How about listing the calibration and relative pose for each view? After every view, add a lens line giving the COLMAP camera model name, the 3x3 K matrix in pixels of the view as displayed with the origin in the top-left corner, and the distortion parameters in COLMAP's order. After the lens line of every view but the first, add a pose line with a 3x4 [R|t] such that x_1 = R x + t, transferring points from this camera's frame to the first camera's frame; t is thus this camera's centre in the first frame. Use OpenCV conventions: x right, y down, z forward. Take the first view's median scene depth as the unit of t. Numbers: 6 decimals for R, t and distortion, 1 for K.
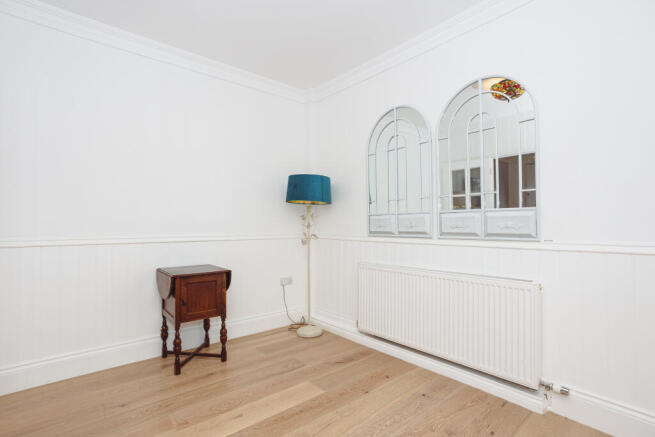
lens RADIAL K [[317.6, 0, 327.0], [0, 317.6, 220.7], [0, 0, 1]] dist [-0.058472, 0.036098]
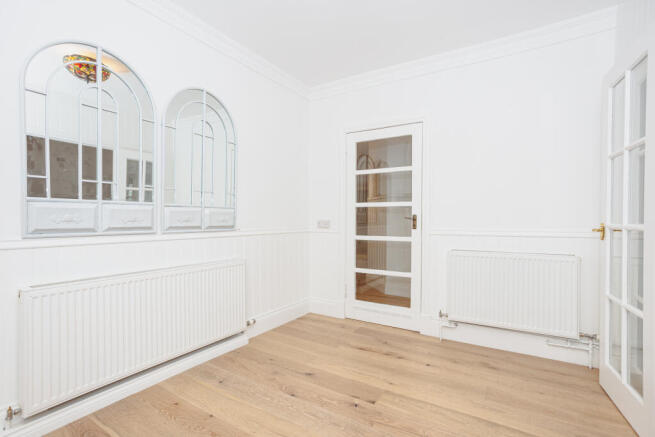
lens RADIAL K [[322.3, 0, 313.5], [0, 322.3, 218.3], [0, 0, 1]] dist [-0.003226, 0.000030]
pose [[-0.290396, -0.000529, 0.956906, -0.643336], [-0.017896, 0.999828, -0.004878, 0.008723], [-0.956739, -0.018541, -0.290356, 0.814957]]
